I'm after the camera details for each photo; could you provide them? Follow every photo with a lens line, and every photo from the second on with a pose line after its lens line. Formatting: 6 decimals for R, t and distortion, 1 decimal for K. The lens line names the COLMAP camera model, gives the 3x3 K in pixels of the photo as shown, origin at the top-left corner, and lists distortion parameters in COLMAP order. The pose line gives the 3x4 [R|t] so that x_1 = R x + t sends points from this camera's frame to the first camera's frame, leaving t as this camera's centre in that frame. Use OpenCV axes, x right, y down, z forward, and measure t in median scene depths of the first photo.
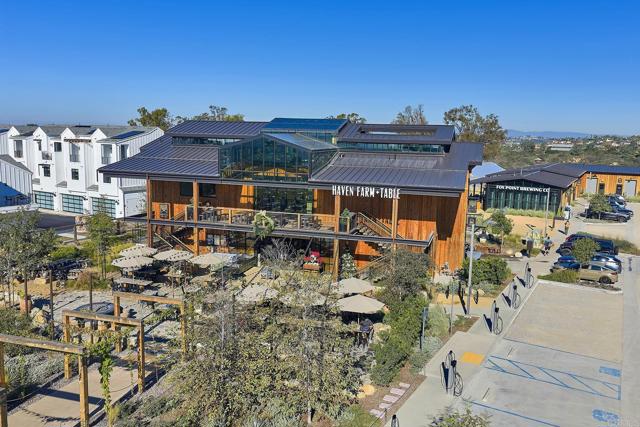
lens RADIAL K [[526.6, 0, 320.0], [0, 526.6, 213.5], [0, 0, 1]] dist [-0.007580, -0.009124]
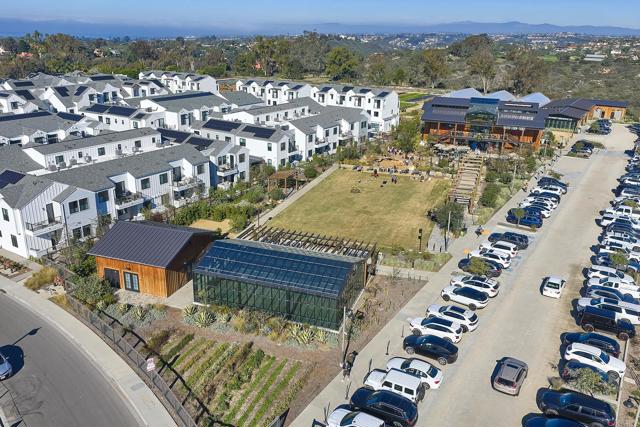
lens RADIAL K [[526.6, 0, 320.0], [0, 526.6, 213.5], [0, 0, 1]] dist [-0.007580, -0.009124]
pose [[0.999141, 0.010781, -0.040019, -0.534172], [-0.003134, 0.982464, 0.186427, -0.067450], [0.041328, -0.186141, 0.981653, -1.297438]]
